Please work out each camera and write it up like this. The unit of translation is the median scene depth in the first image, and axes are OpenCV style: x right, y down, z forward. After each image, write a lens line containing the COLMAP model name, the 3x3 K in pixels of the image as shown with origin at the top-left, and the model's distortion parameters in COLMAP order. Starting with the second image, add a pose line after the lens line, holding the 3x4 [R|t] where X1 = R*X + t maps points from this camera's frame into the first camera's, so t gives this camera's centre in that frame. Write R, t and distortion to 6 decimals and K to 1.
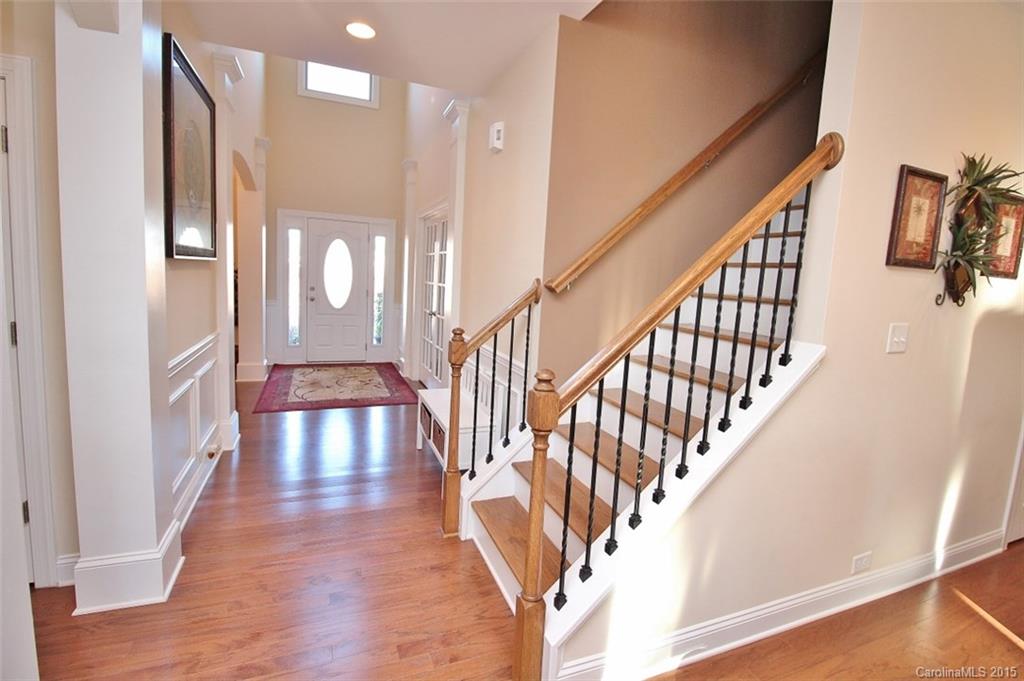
lens RADIAL K [[471.3, 0, 515.7], [0, 471.3, 329.9], [0, 0, 1]] dist [0.000226, -0.016207]
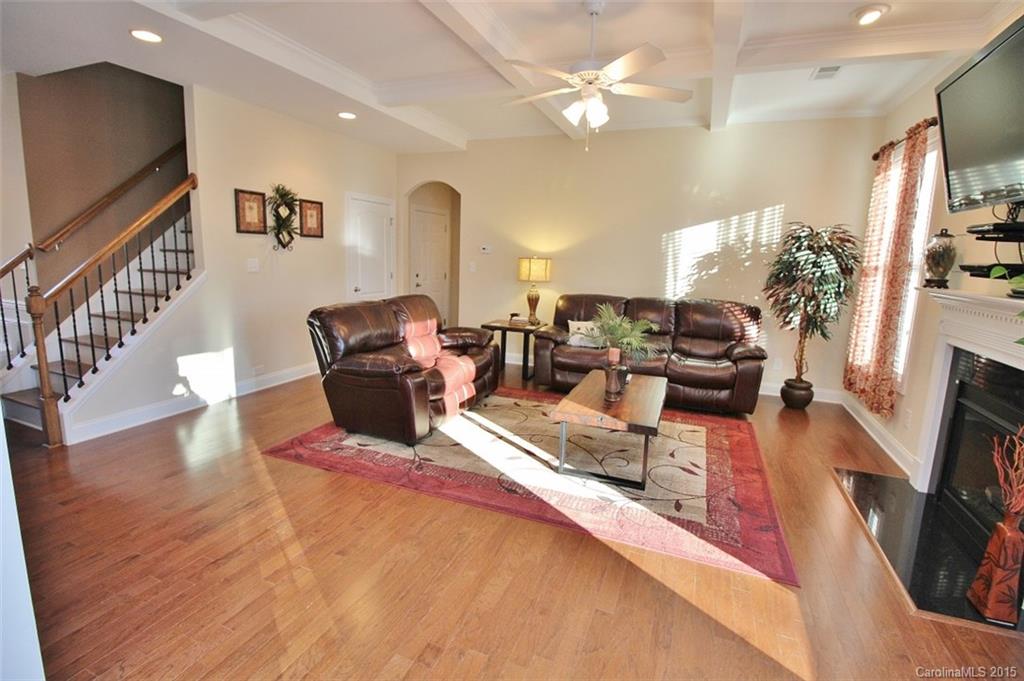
lens RADIAL K [[471.3, 0, 515.7], [0, 471.3, 329.9], [0, 0, 1]] dist [0.000226, -0.016207]
pose [[0.691890, -0.145322, 0.707227, 0.048698], [0.087331, 0.989187, 0.117822, 0.163092], [-0.716702, -0.019757, 0.697099, -1.446501]]
